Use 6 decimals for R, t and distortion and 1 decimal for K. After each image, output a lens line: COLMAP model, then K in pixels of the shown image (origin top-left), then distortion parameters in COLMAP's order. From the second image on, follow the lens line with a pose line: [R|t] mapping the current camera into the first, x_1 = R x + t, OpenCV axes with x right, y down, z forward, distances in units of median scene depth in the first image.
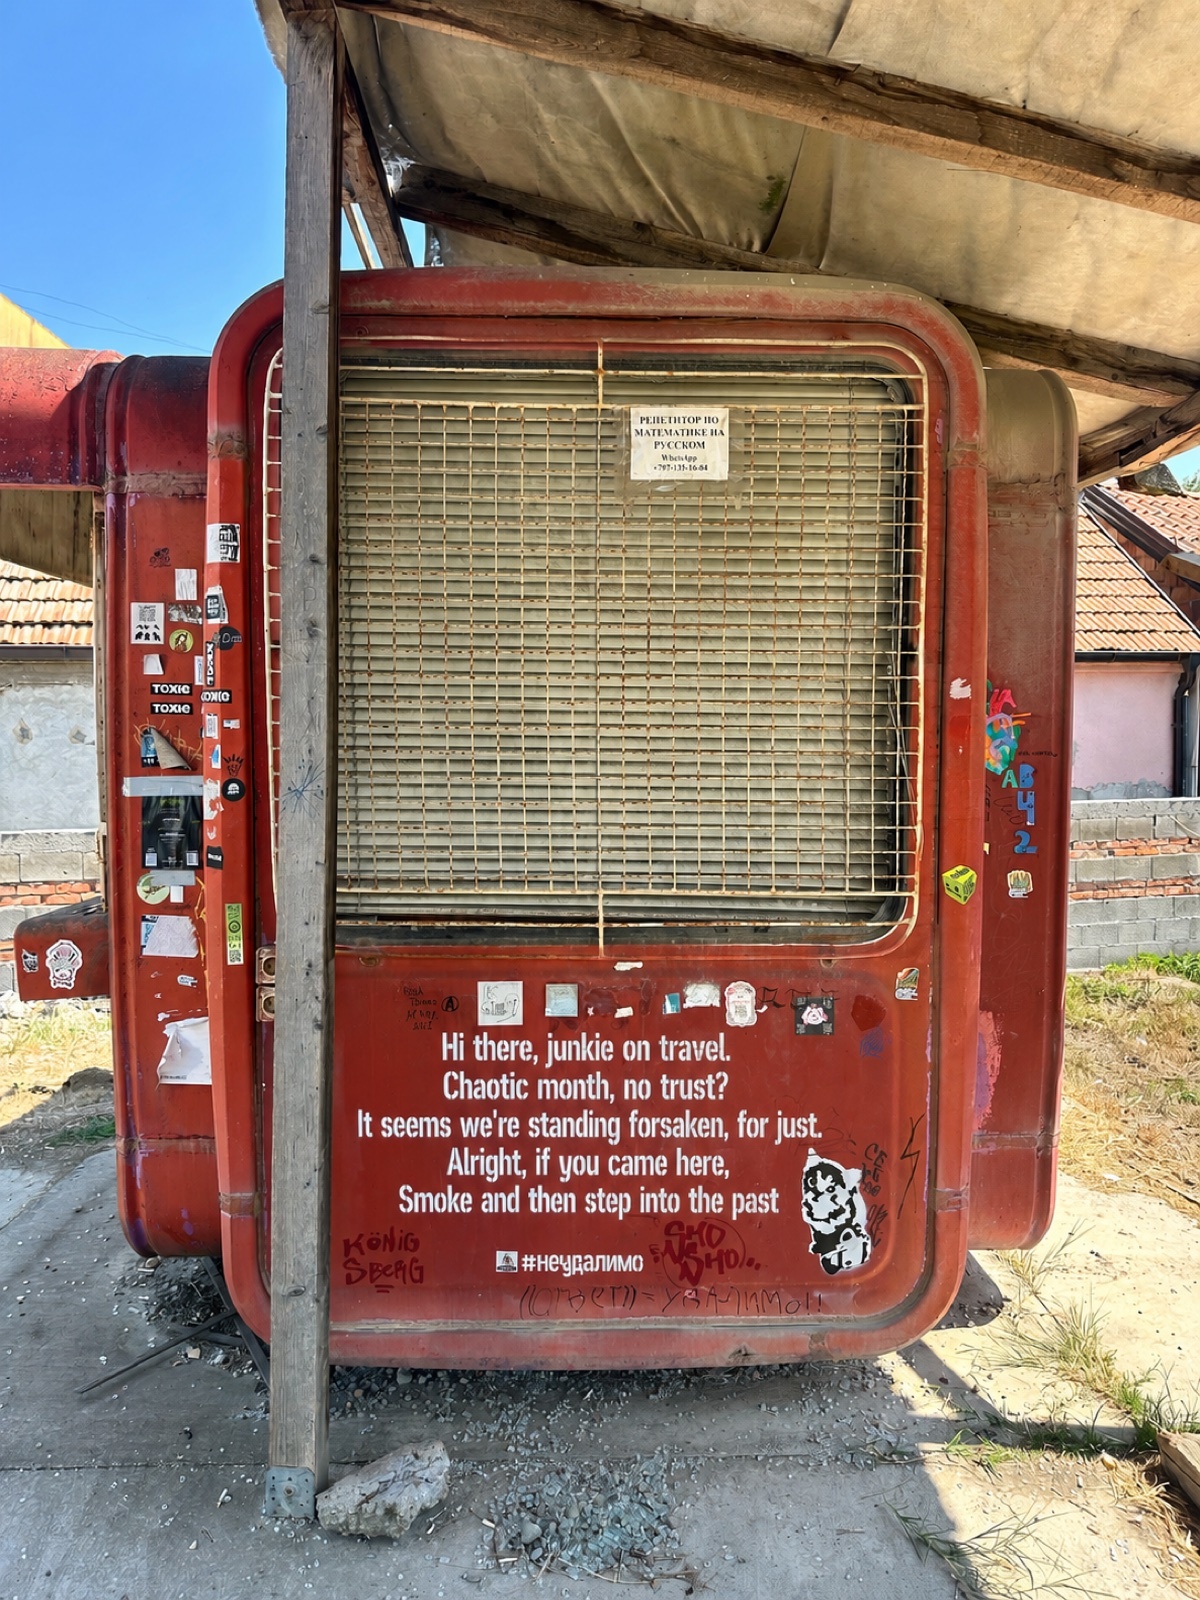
lens RADIAL K [[1081.2, 0, 625.7], [0, 1081.2, 794.8], [0, 0, 1]] dist [0.162602, -0.262117]
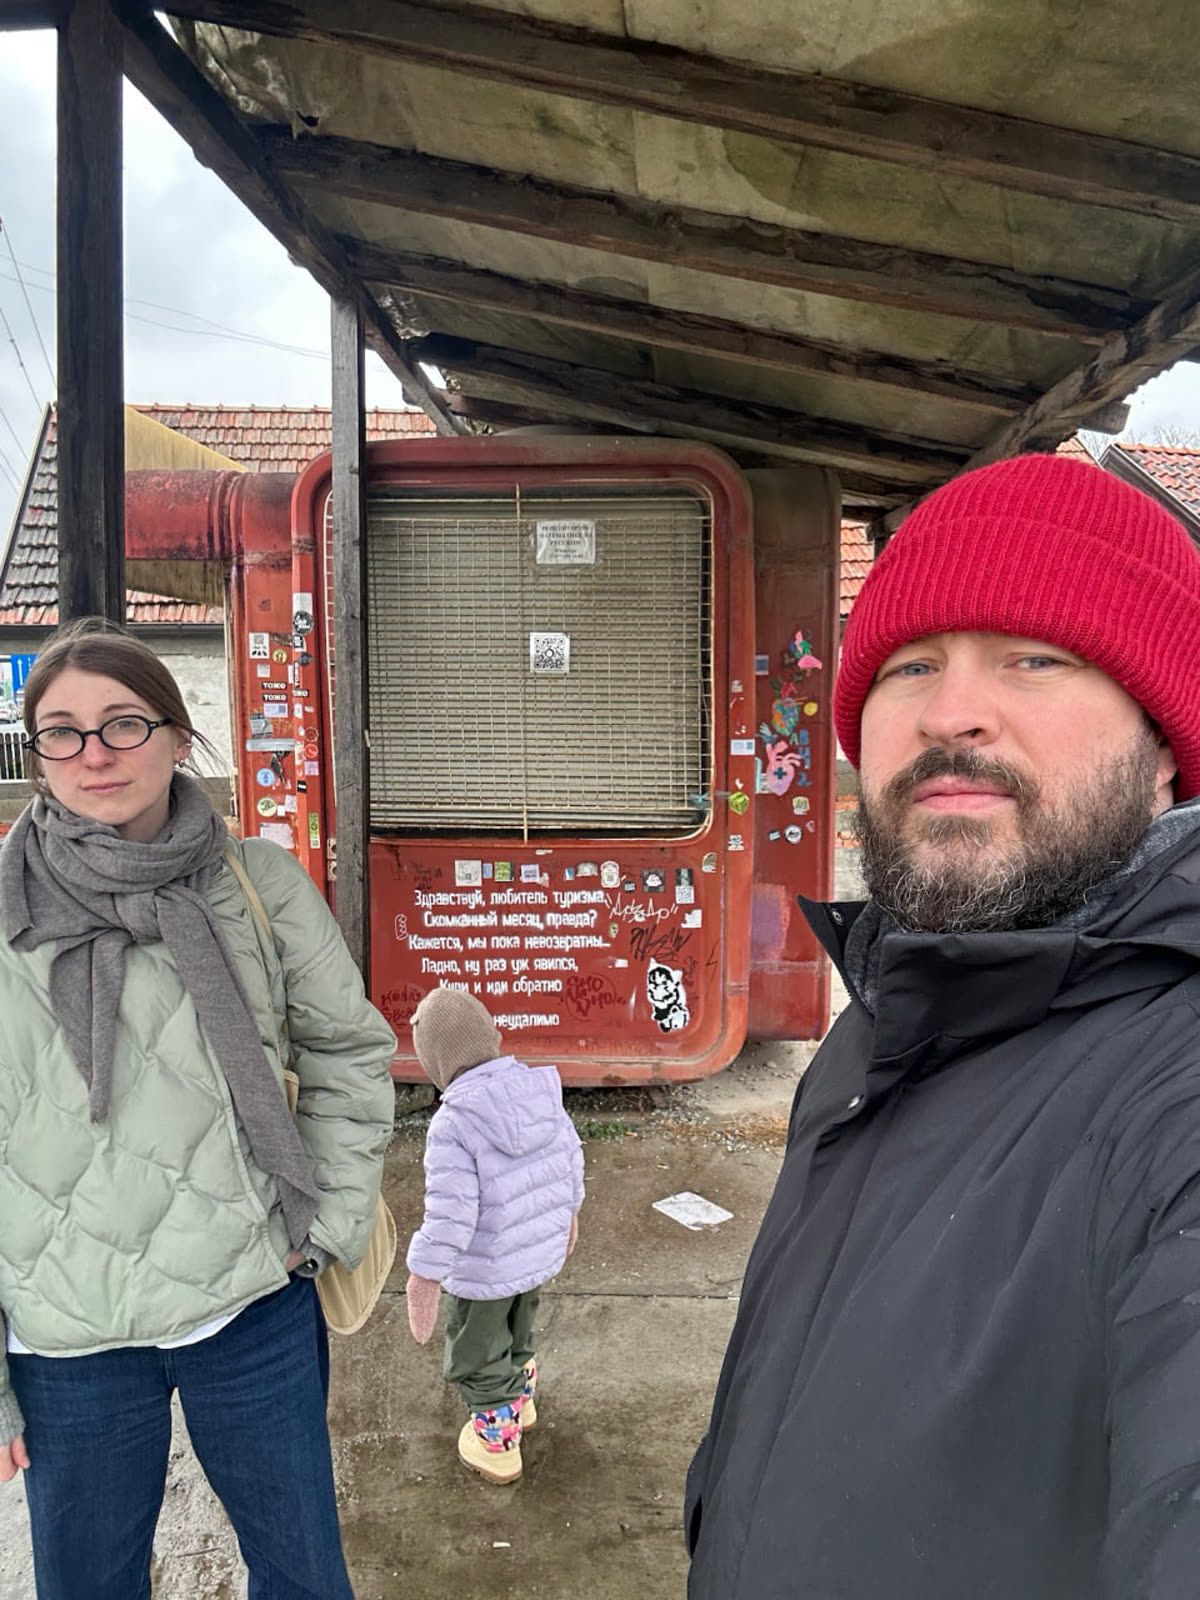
lens RADIAL K [[1081.2, 0, 625.7], [0, 1081.2, 794.8], [0, 0, 1]] dist [0.162602, -0.262117]
pose [[0.997269, 0.000368, -0.073857, 0.255149], [0.004253, 0.998042, 0.062400, -0.035194], [0.073735, -0.062544, 0.995315, -0.660258]]
